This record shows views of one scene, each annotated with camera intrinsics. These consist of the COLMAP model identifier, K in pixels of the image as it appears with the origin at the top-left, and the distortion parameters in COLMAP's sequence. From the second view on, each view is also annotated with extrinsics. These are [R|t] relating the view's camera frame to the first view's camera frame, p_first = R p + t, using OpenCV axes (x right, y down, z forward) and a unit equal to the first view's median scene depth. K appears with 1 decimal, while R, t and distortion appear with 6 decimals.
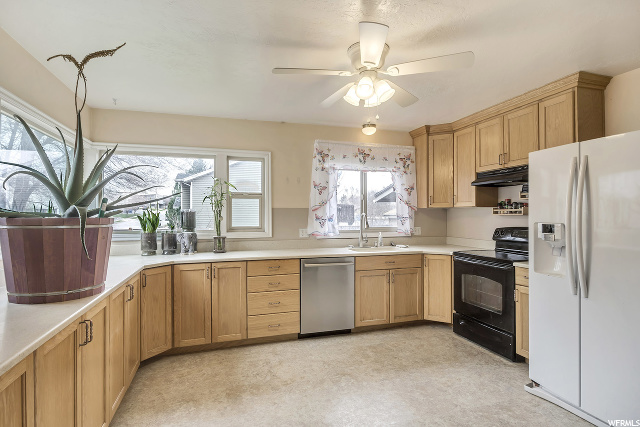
lens RADIAL K [[321.3, 0, 319.9], [0, 321.3, 213.4], [0, 0, 1]] dist [-0.019939, -0.000518]
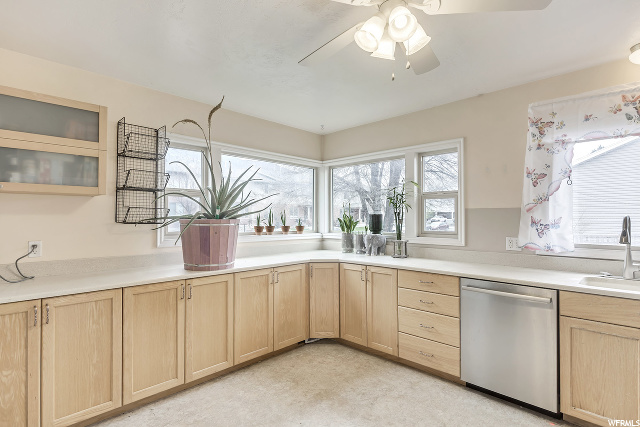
lens RADIAL K [[321.3, 0, 319.8], [0, 321.3, 215.0], [0, 0, 1]] dist [-0.019939, -0.000518]
pose [[0.468840, -0.006118, -0.883262, 0.385266], [0.001409, 0.999980, -0.006179, 0.002325], [0.883282, 0.001653, 0.468839, 0.328541]]
